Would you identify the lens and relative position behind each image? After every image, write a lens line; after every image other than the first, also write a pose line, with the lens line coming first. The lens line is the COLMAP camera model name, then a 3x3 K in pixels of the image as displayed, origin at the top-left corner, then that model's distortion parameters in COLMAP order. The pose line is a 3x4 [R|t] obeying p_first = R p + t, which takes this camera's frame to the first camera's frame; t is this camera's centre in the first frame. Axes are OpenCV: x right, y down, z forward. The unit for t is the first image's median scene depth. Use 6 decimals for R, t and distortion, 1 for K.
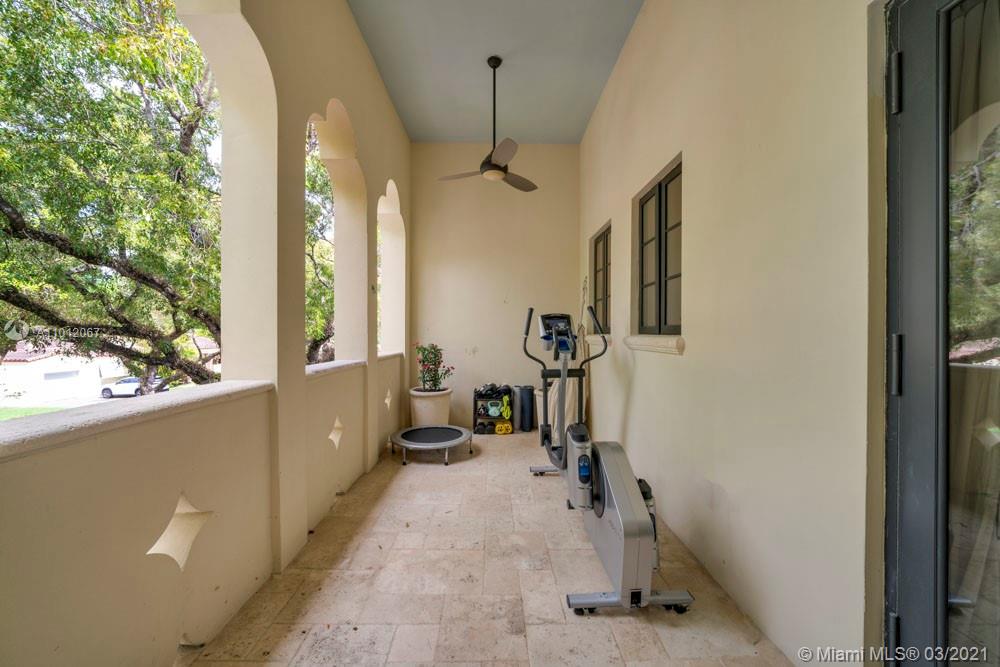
lens RADIAL K [[353.9, 0, 497.8], [0, 353.9, 330.4], [0, 0, 1]] dist [-0.000904, -0.000006]
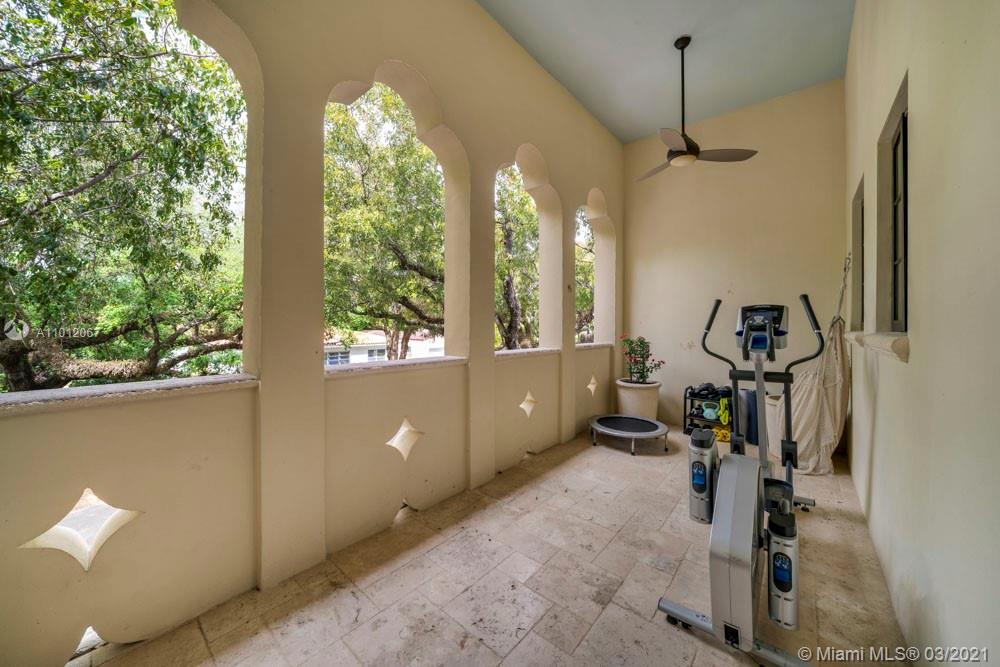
lens RADIAL K [[354.2, 0, 527.3], [0, 354.2, 319.1], [0, 0, 1]] dist [-0.000402, 0.000026]
pose [[0.781118, -0.001440, -0.624381, 0.287794], [-0.004569, 0.999957, -0.008022, -0.004845], [0.624366, 0.009119, 0.781079, 0.000833]]
